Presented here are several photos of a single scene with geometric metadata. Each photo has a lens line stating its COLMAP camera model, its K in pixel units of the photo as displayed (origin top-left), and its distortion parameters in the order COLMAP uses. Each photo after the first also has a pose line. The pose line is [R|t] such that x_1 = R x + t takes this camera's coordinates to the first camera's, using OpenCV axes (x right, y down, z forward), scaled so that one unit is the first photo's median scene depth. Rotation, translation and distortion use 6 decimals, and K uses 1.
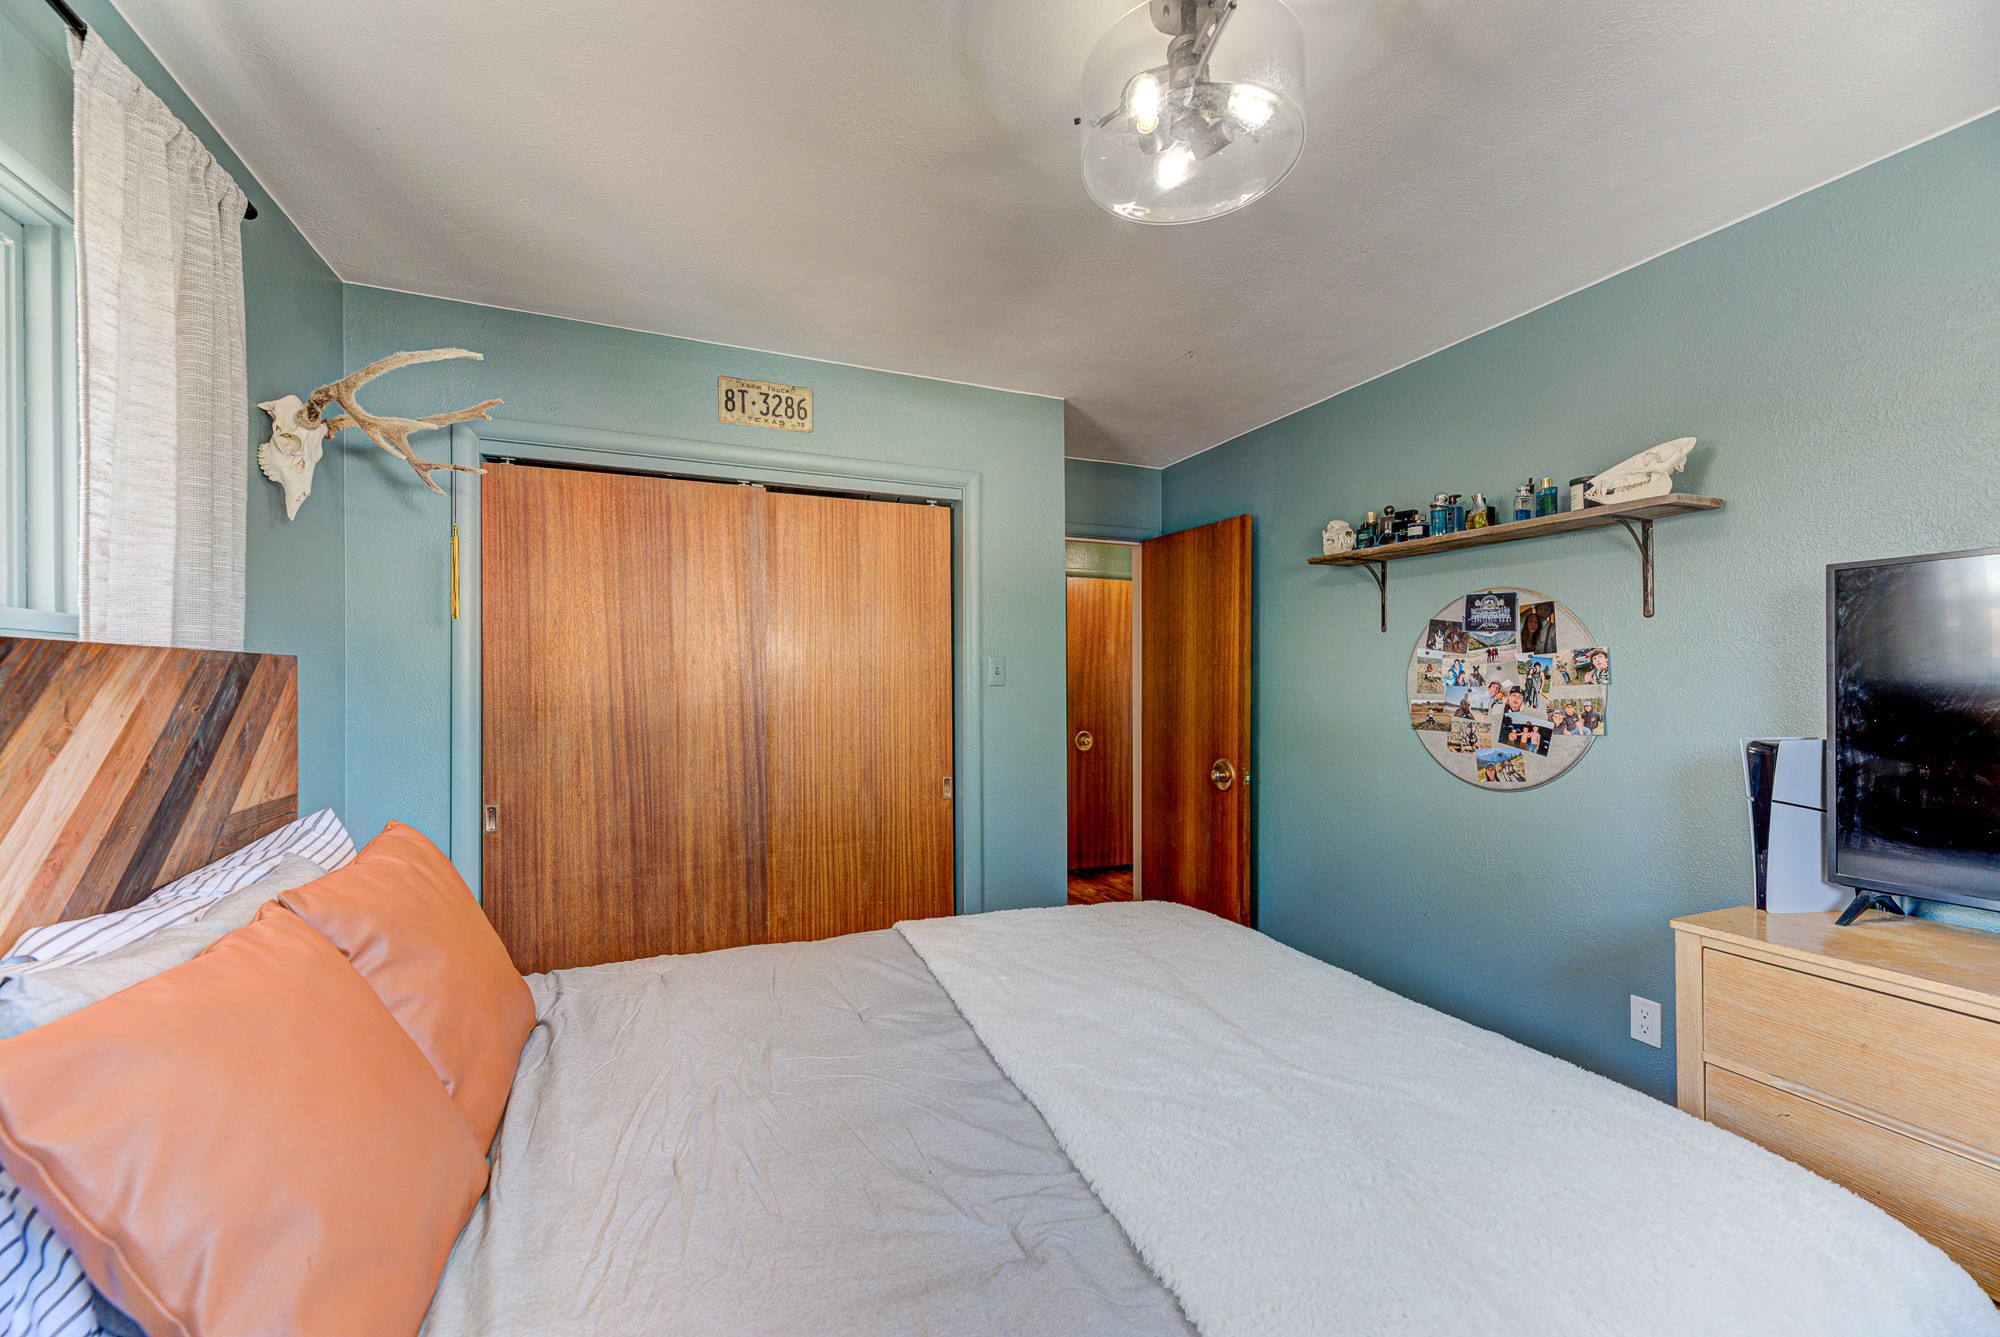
lens RADIAL K [[796.2, 0, 1015.1], [0, 796.2, 667.2], [0, 0, 1]] dist [0.007291, -0.001520]
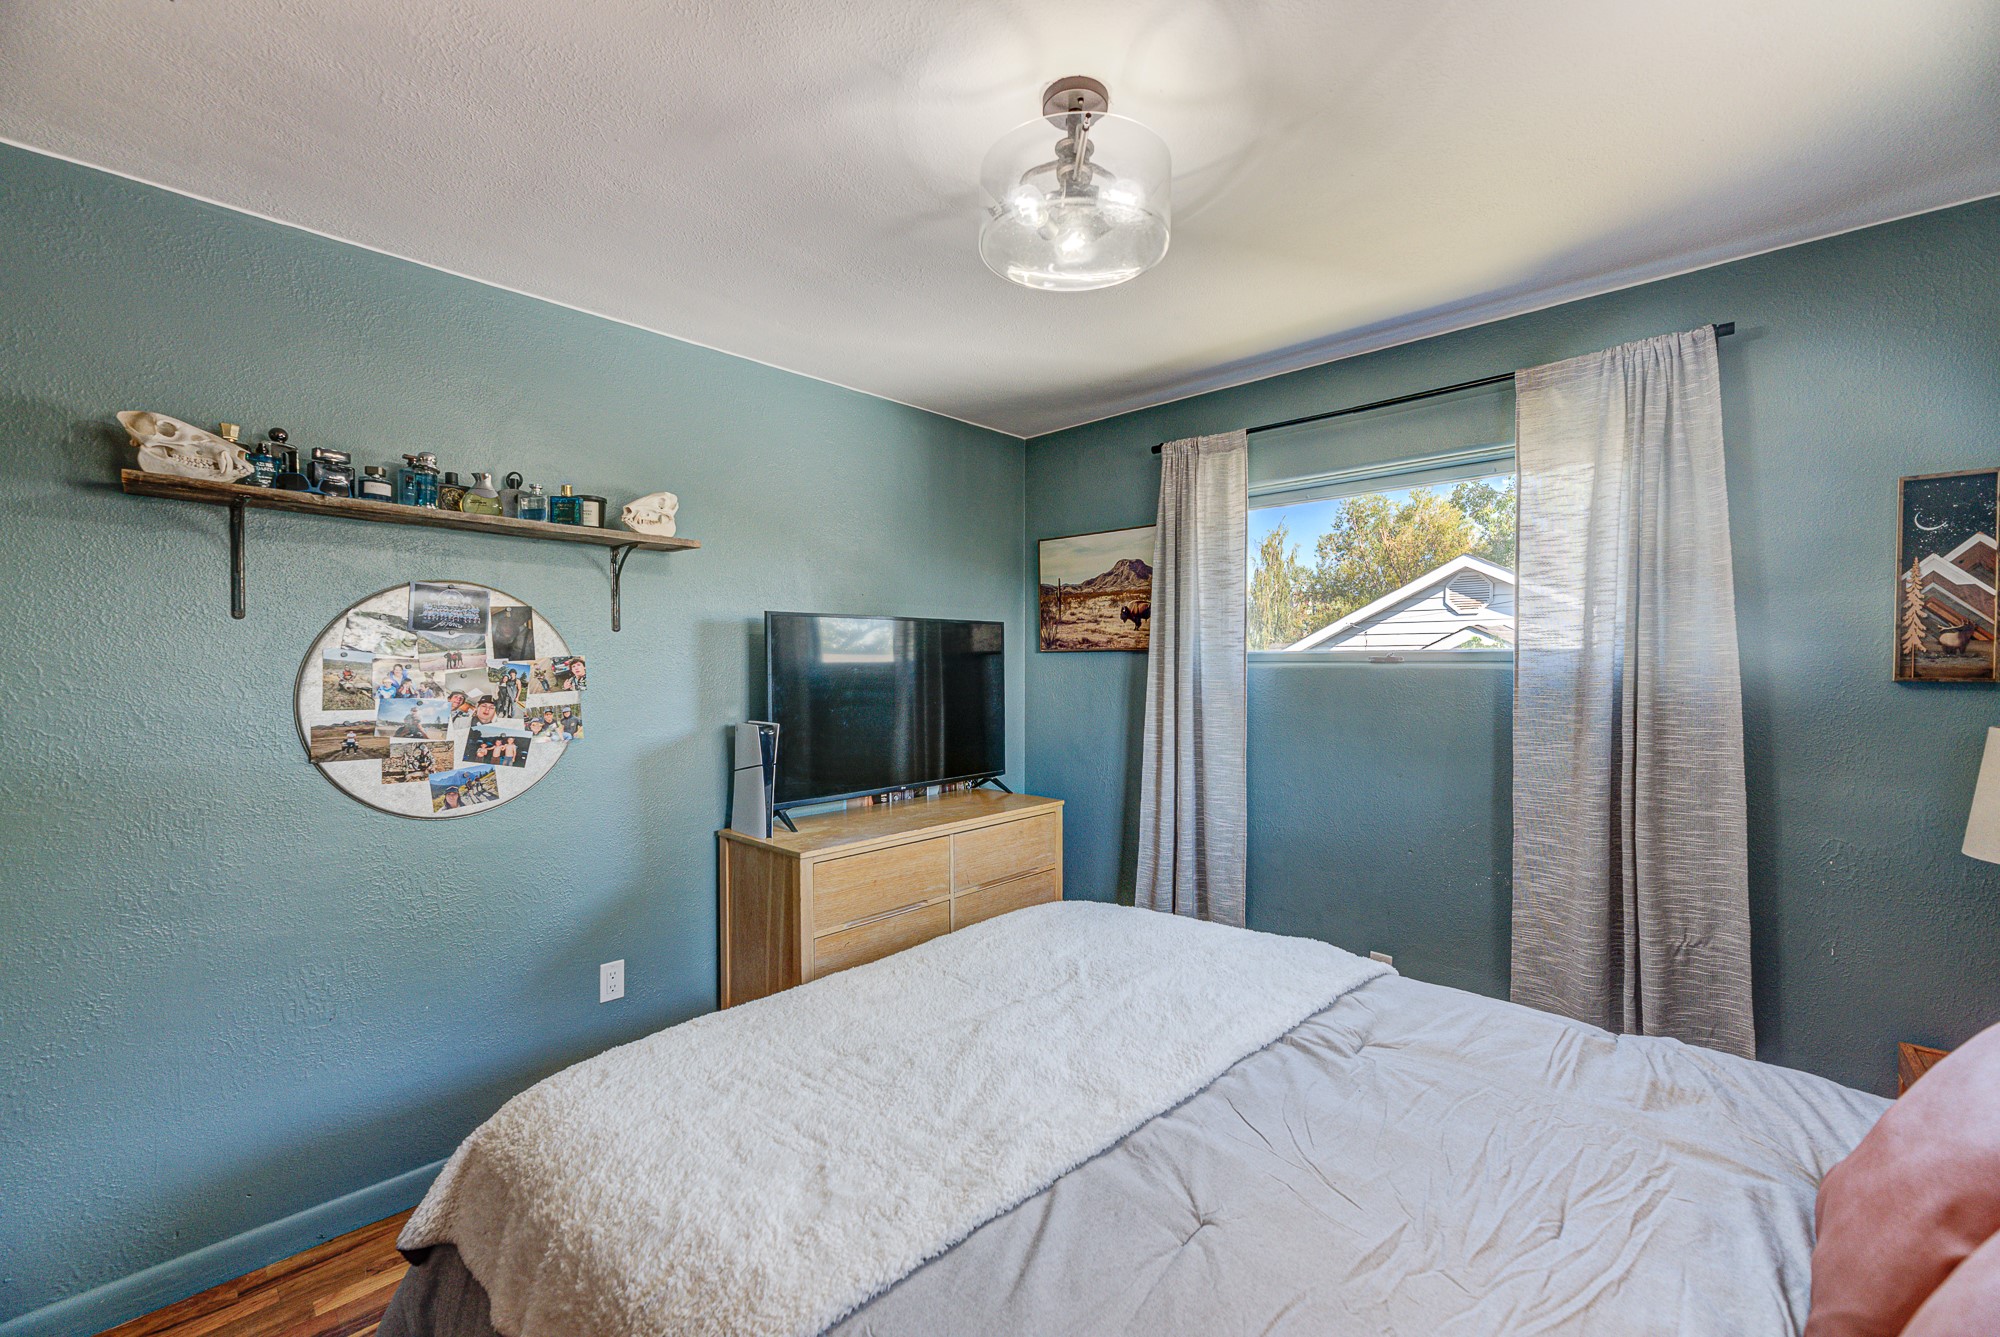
lens RADIAL K [[796.2, 0, 1004.7], [0, 796.2, 672.5], [0, 0, 1]] dist [0.007291, -0.001520]
pose [[-0.376532, -0.012259, 0.926322, -0.427778], [-0.014167, 0.999872, 0.007473, -0.017186], [-0.926295, -0.010309, -0.376658, 0.802426]]
